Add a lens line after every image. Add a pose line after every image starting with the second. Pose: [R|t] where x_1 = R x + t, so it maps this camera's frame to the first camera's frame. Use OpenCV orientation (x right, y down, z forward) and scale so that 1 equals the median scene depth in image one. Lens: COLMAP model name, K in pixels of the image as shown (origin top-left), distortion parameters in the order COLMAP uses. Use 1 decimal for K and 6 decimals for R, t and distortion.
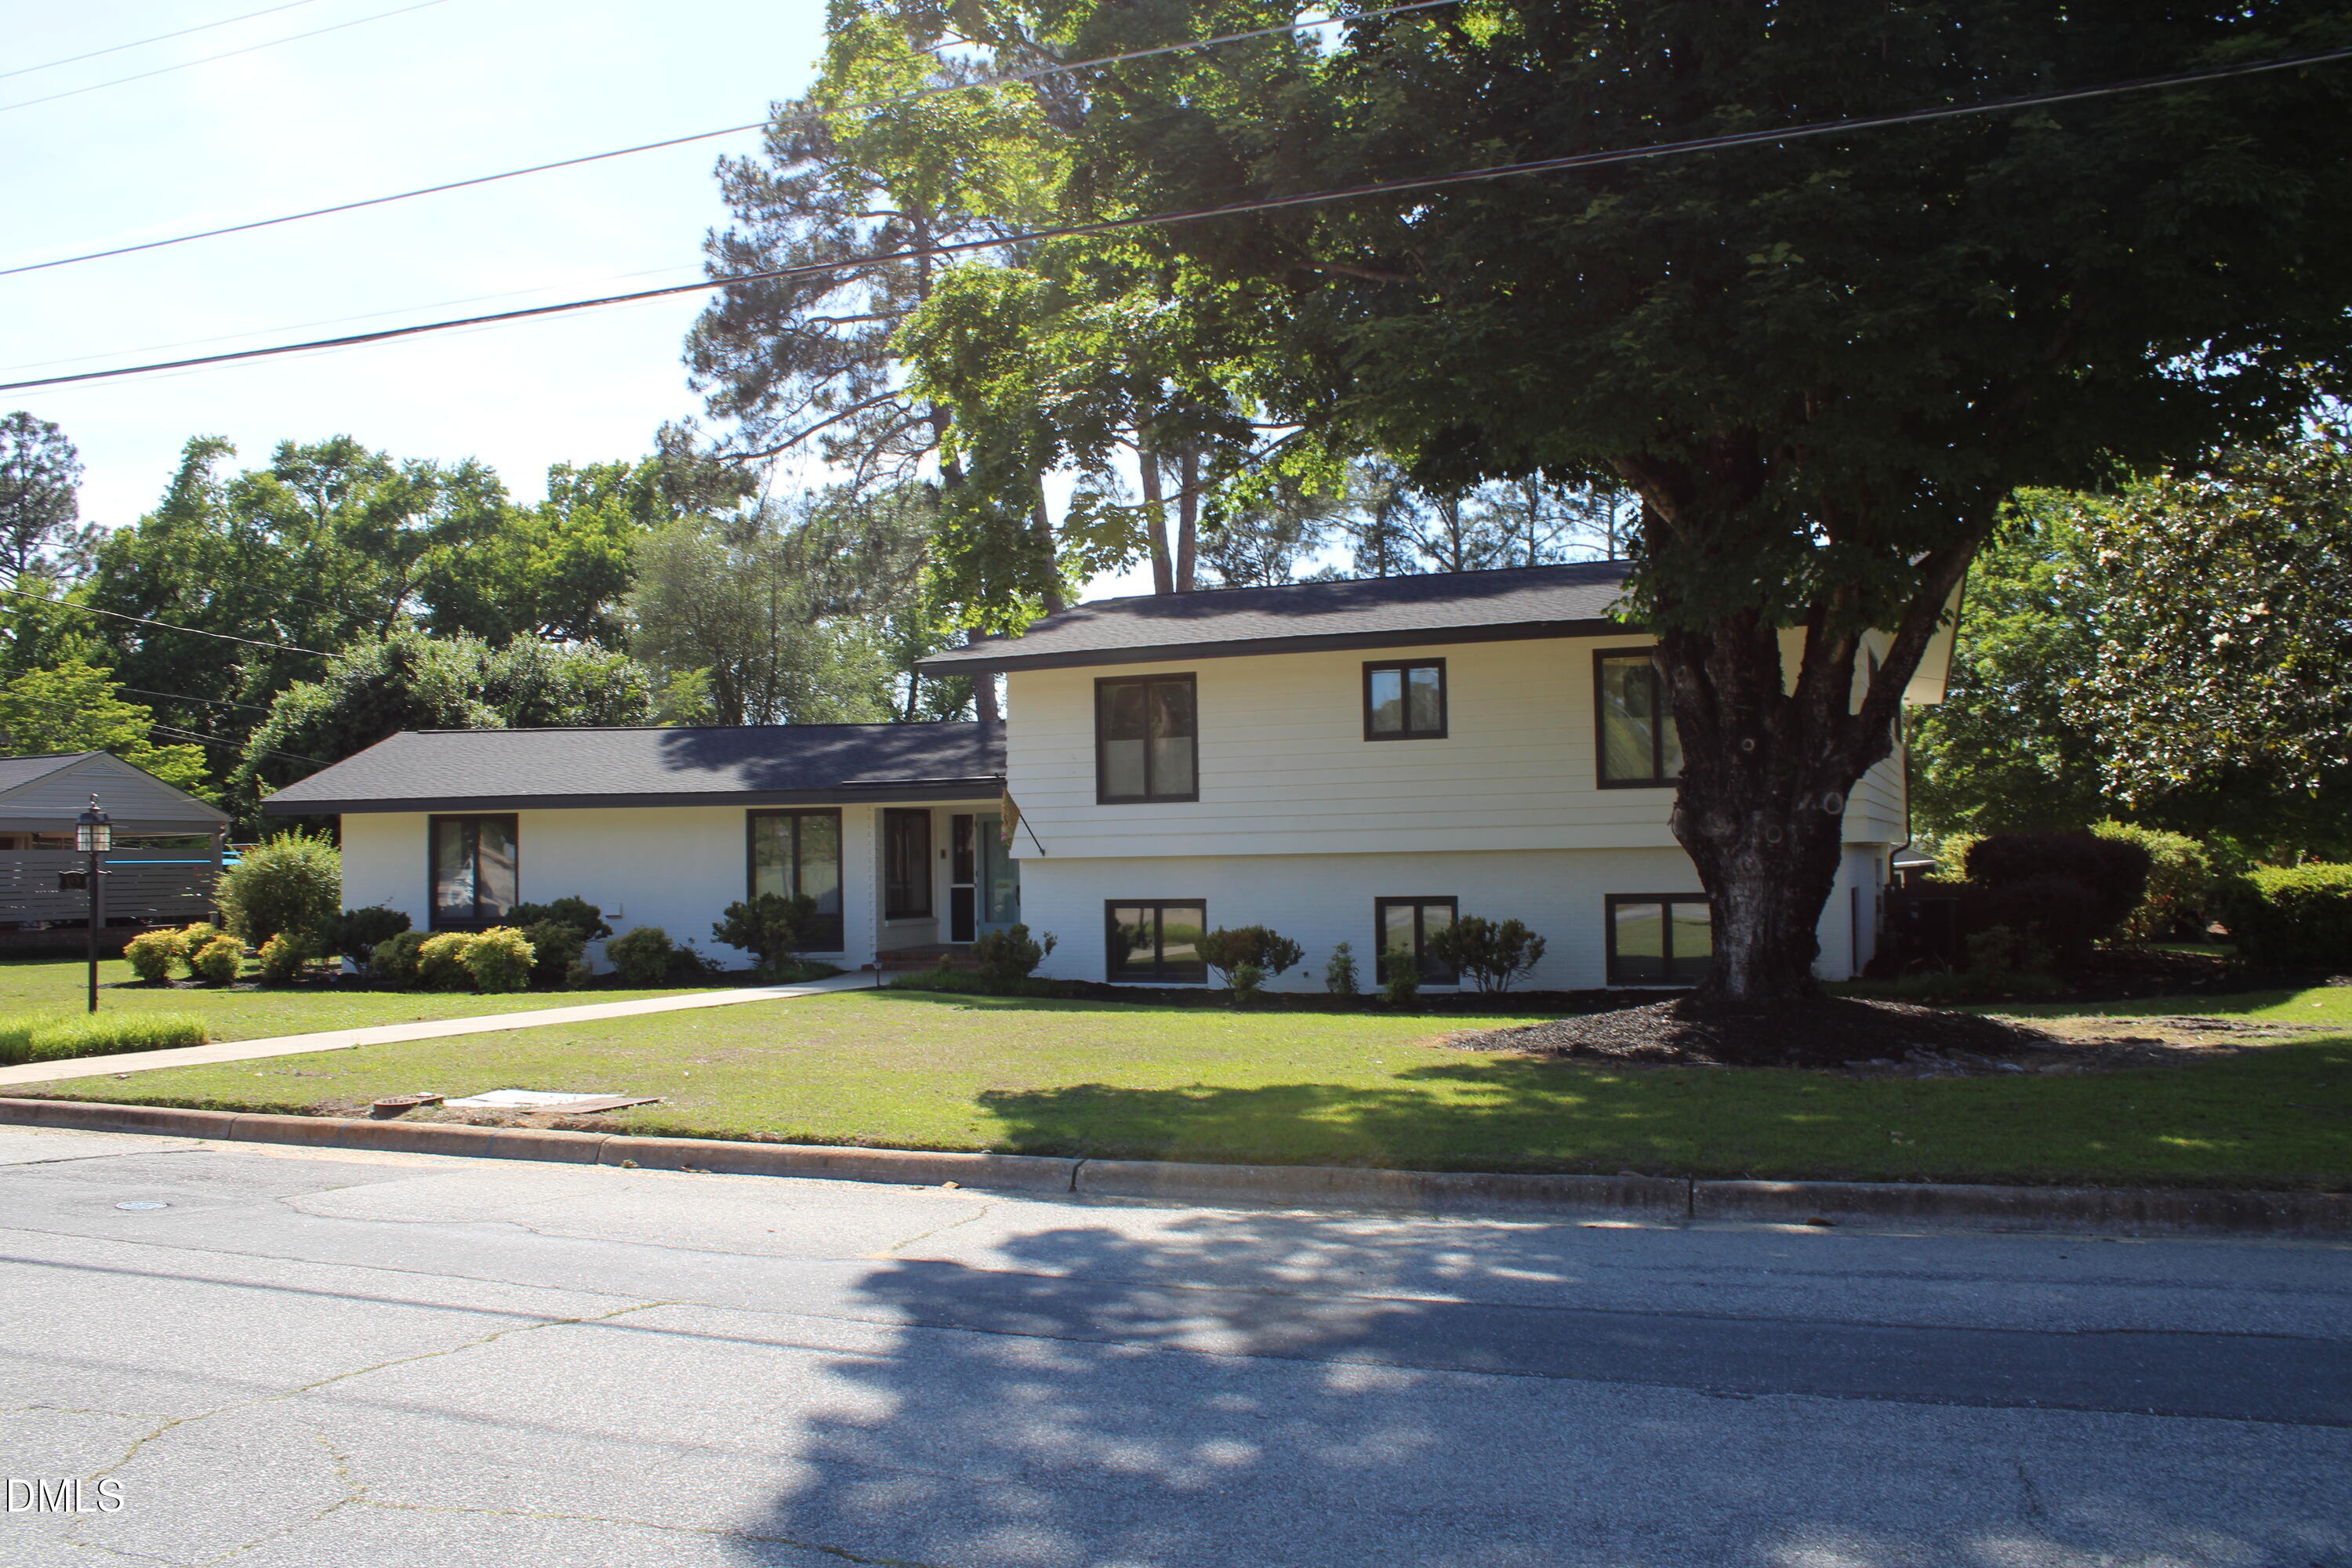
lens RADIAL K [[1986.7, 0, 1193.7], [0, 1986.7, 778.9], [0, 0, 1]] dist [-0.170036, 0.156619]
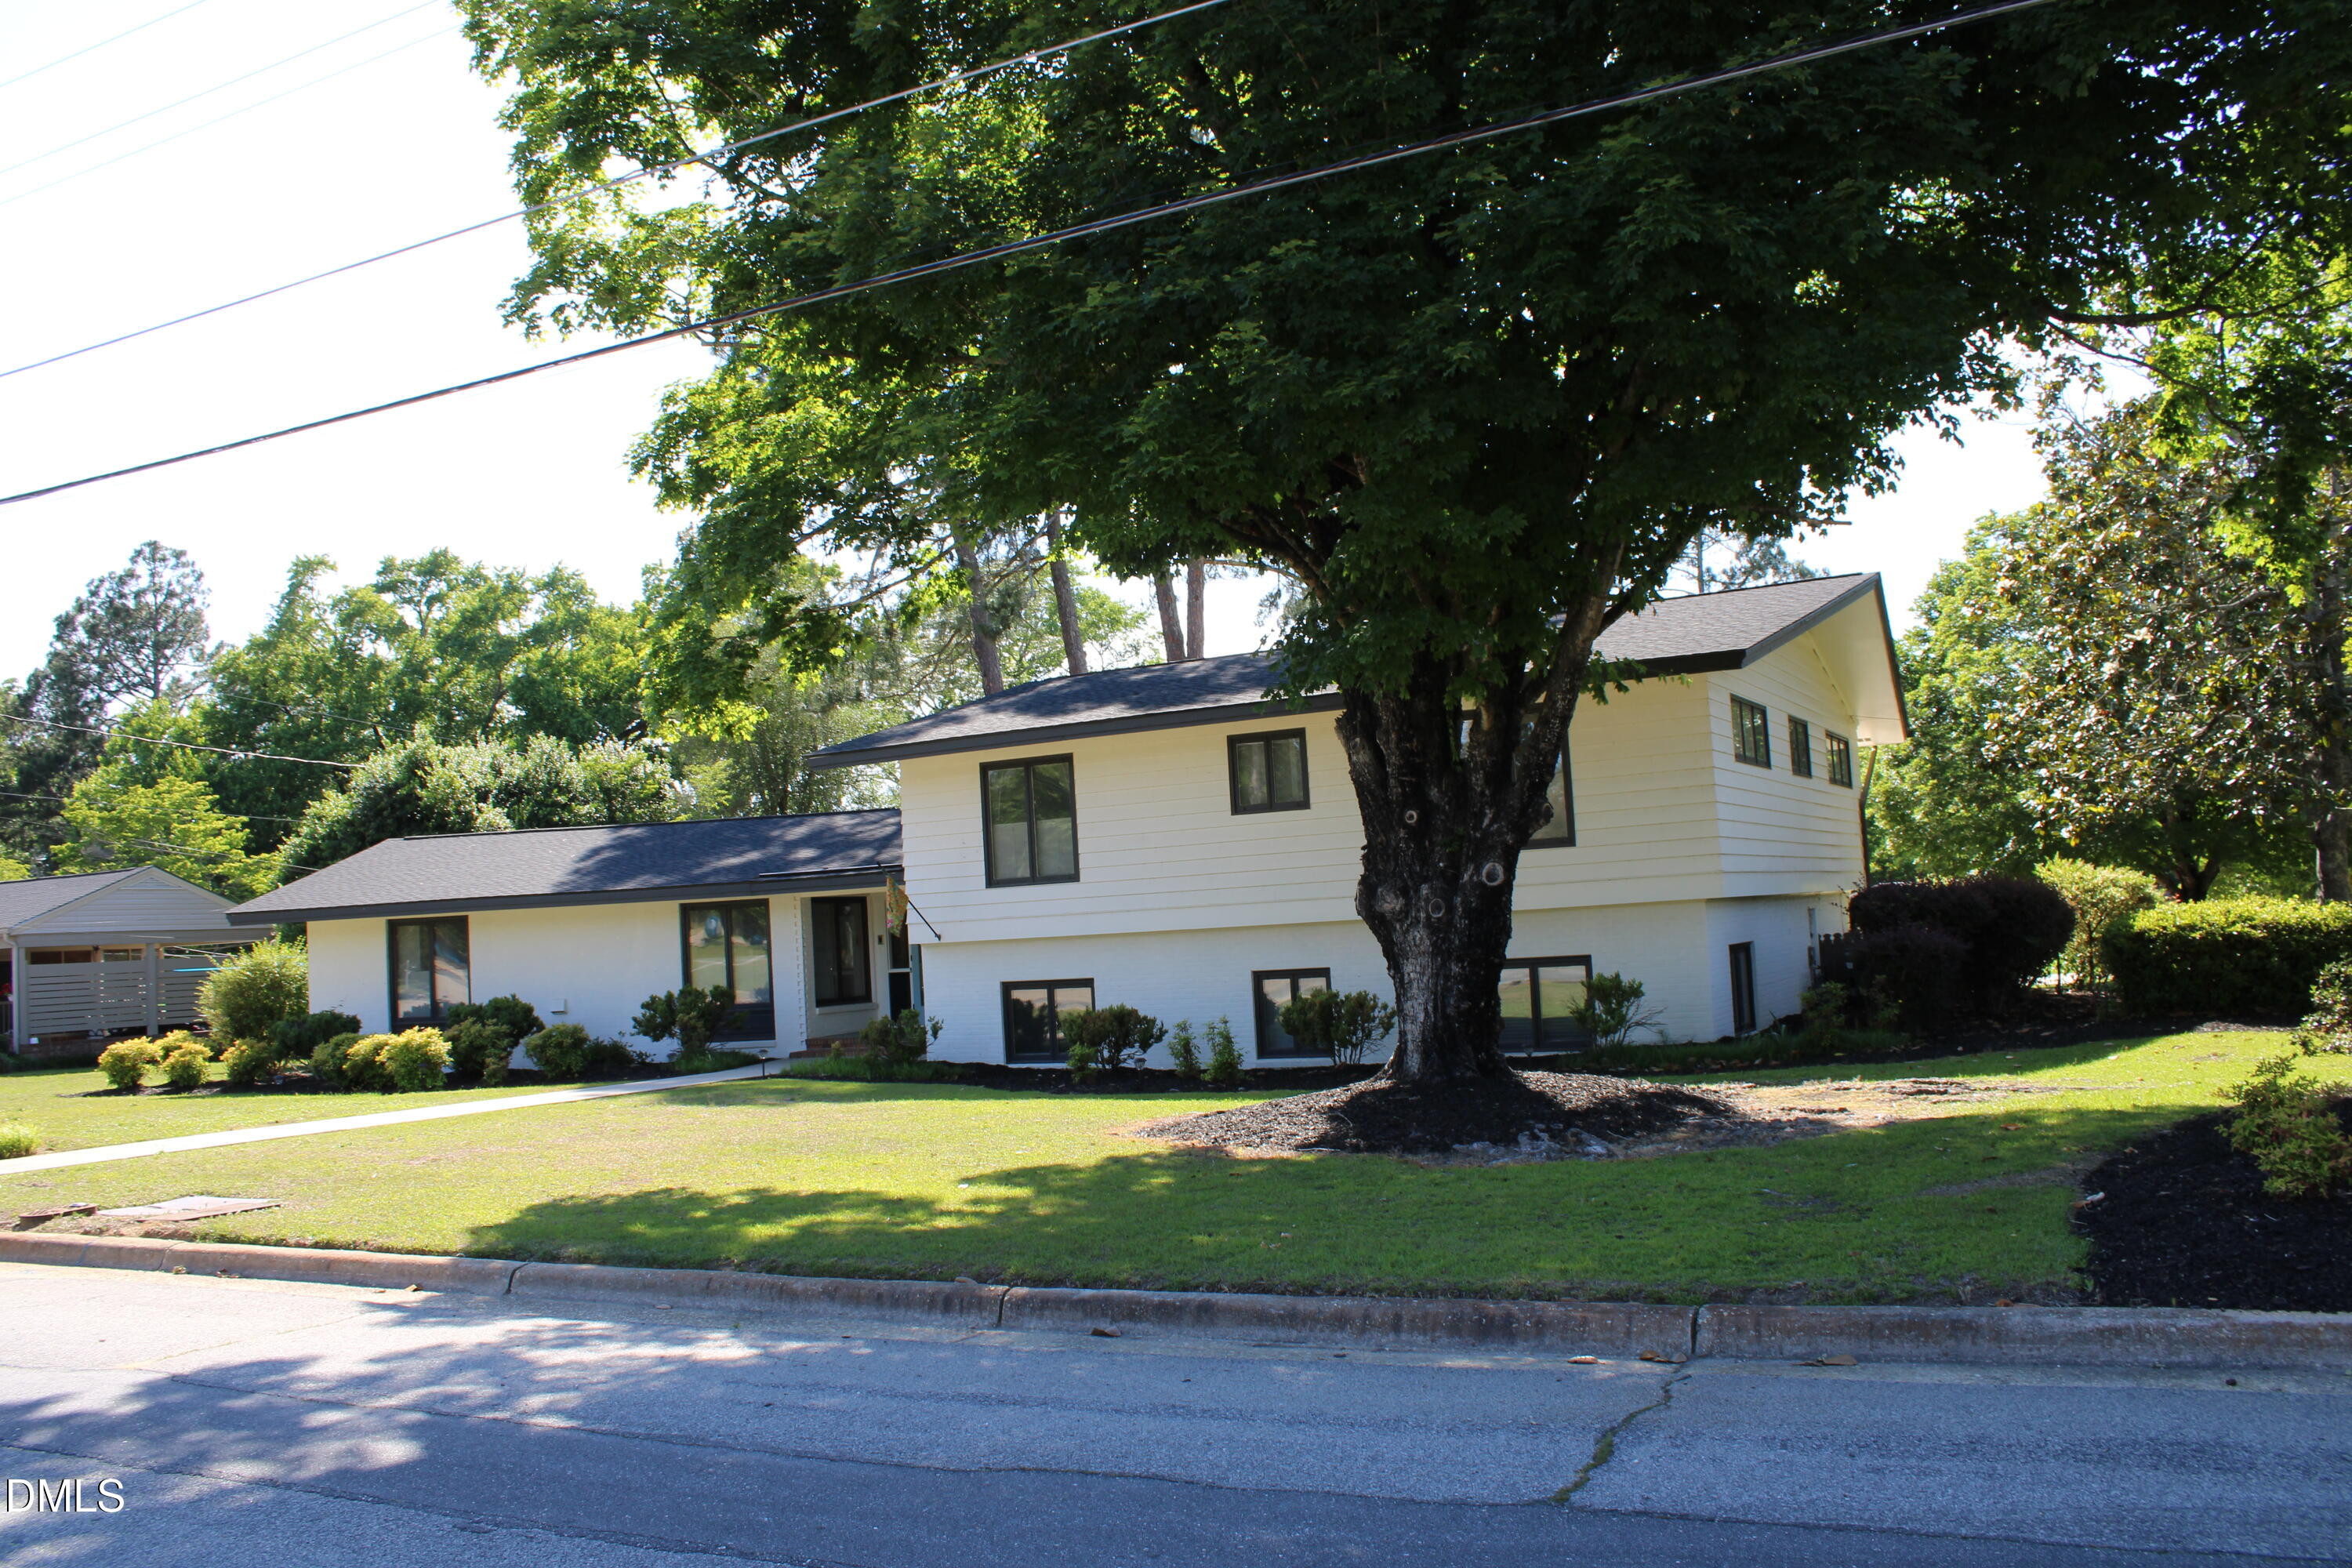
lens RADIAL K [[1986.7, 0, 1183.2], [0, 1986.7, 774.2], [0, 0, 1]] dist [-0.170036, 0.156619]
pose [[0.994600, -0.045862, -0.093094, 0.139334], [0.042690, 0.998447, -0.035790, -0.004347], [0.094591, 0.031623, 0.995014, 0.004642]]
